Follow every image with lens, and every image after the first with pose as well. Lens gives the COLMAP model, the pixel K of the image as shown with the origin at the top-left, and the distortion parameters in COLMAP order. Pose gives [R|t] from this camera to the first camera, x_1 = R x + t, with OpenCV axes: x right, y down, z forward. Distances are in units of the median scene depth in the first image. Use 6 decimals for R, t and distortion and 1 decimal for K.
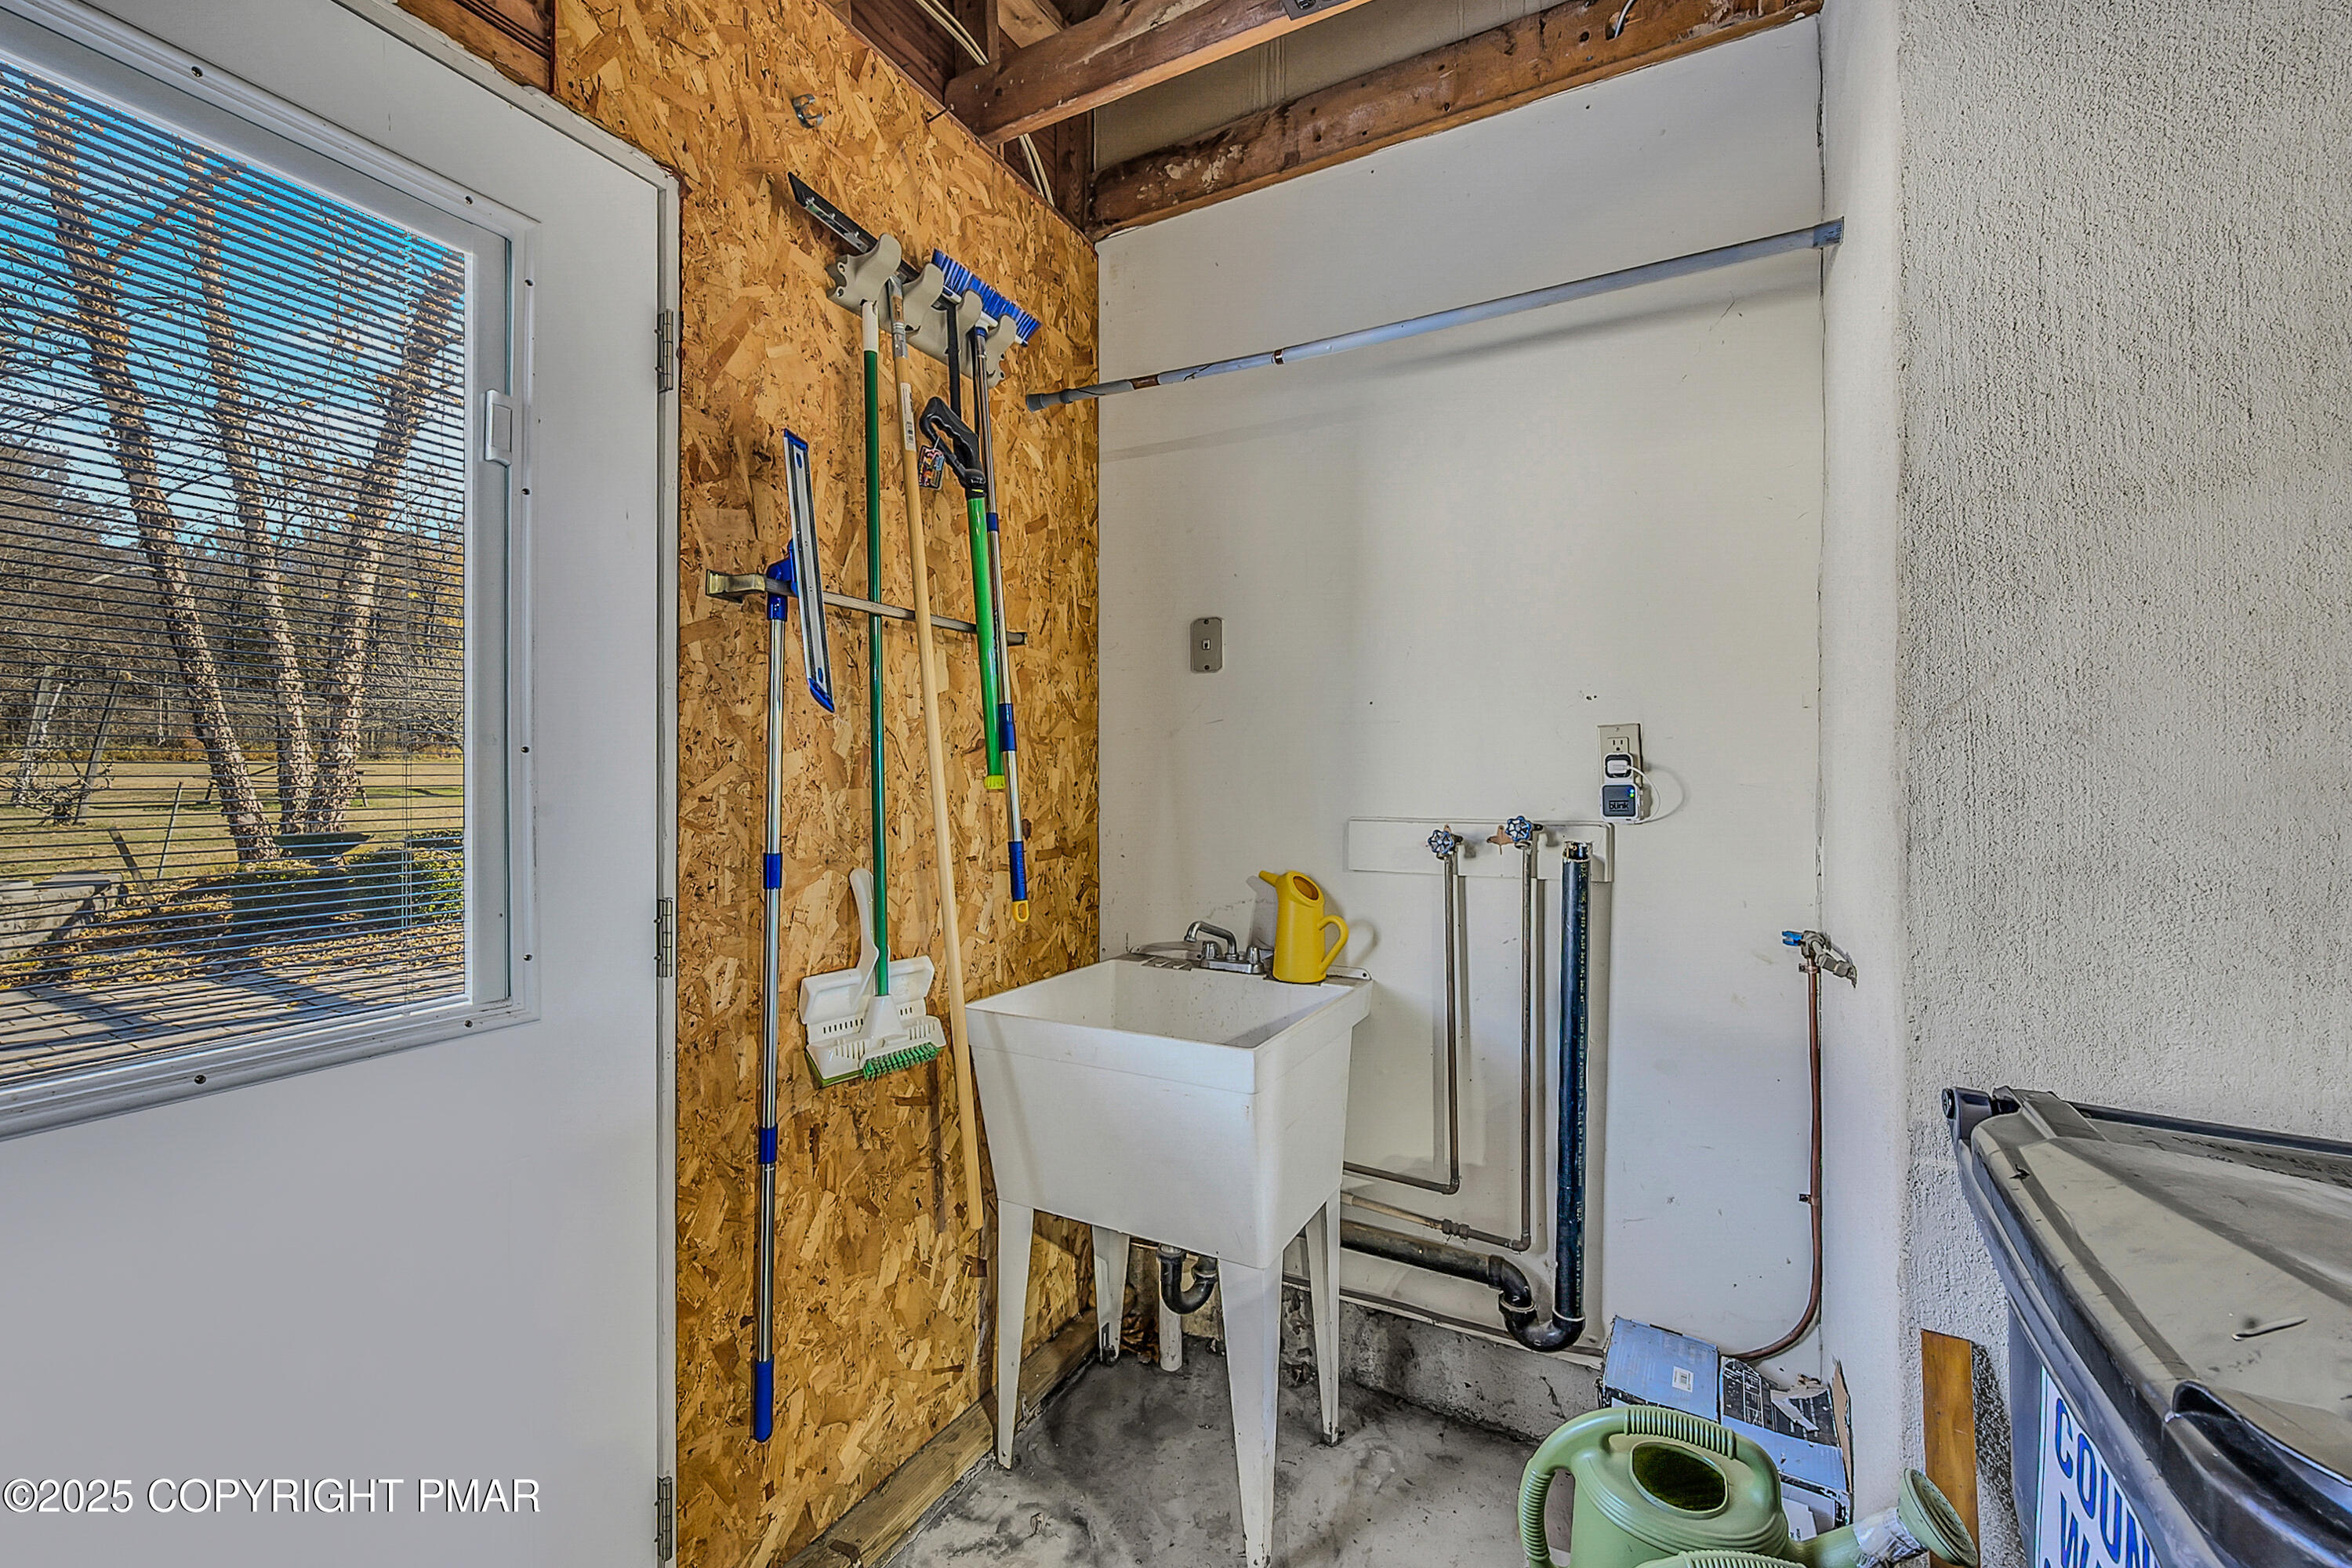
lens RADIAL K [[969.8, 0, 1174.9], [0, 969.8, 777.4], [0, 0, 1]] dist [0.001173, -0.000151]
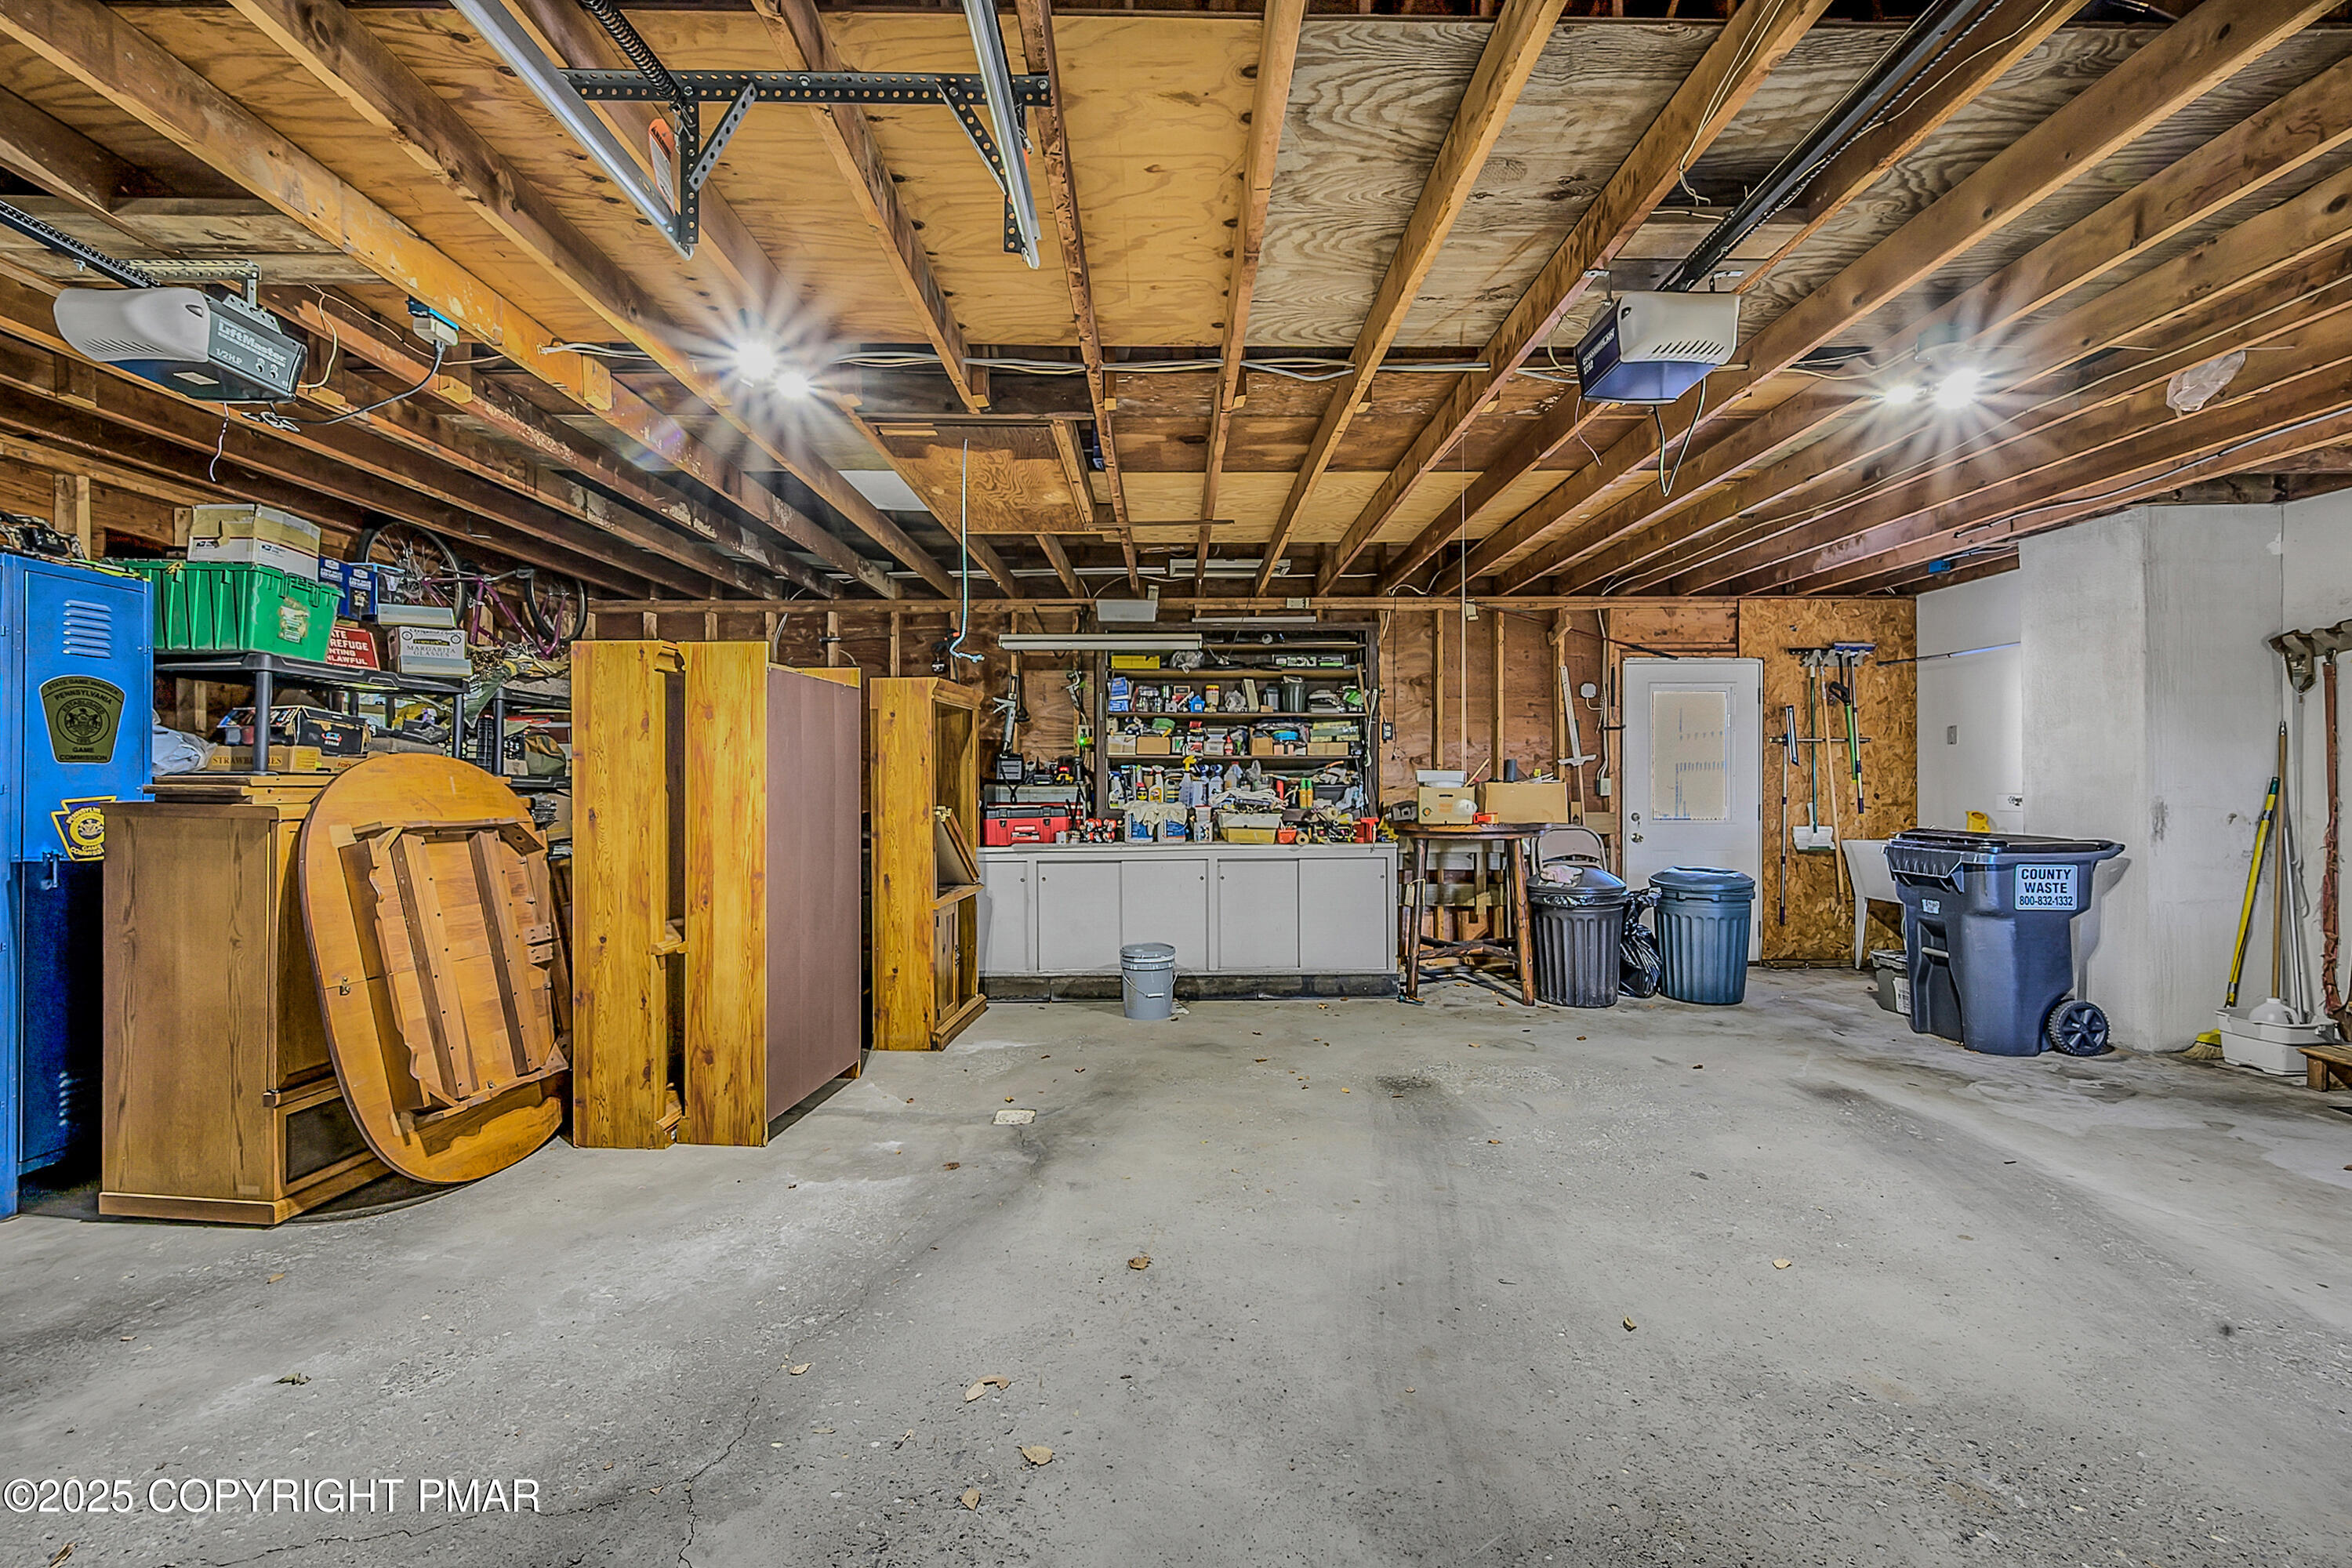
lens RADIAL K [[969.8, 0, 1164.2], [0, 969.8, 784.4], [0, 0, 1]] dist [0.001173, -0.000151]
pose [[0.498516, -0.000246, -0.866880, 1.827886], [0.000341, 1.000000, -0.000088, 0.016415], [0.866880, -0.000251, 0.498516, -3.333051]]
